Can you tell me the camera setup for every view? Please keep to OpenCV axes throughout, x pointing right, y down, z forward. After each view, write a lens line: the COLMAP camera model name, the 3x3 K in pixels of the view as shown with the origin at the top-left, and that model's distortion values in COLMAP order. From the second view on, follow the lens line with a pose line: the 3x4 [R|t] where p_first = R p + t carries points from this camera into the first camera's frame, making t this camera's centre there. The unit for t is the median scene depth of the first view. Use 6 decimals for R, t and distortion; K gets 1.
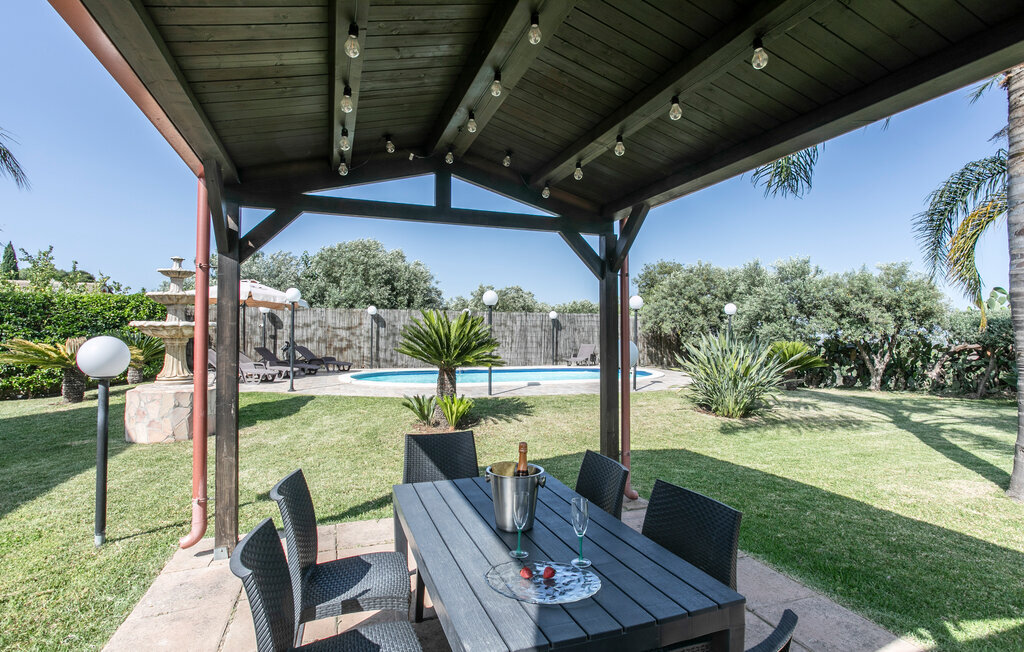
lens RADIAL K [[506.9, 0, 517.0], [0, 506.9, 324.7], [0, 0, 1]] dist [-0.001487, 0.001422]
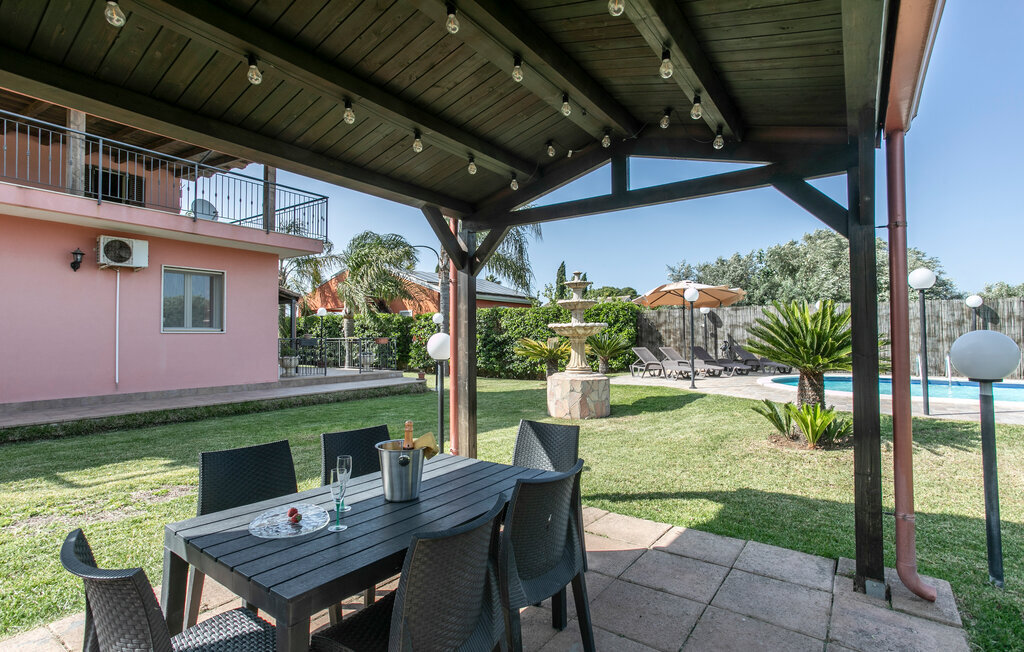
lens RADIAL K [[506.9, 0, 514.8], [0, 506.9, 329.7], [0, 0, 1]] dist [-0.001487, 0.001422]
pose [[0.569822, -0.016544, -0.821601, 0.138988], [0.022680, 0.999733, -0.004402, 0.005874], [0.821455, -0.016126, 0.570046, 0.080918]]
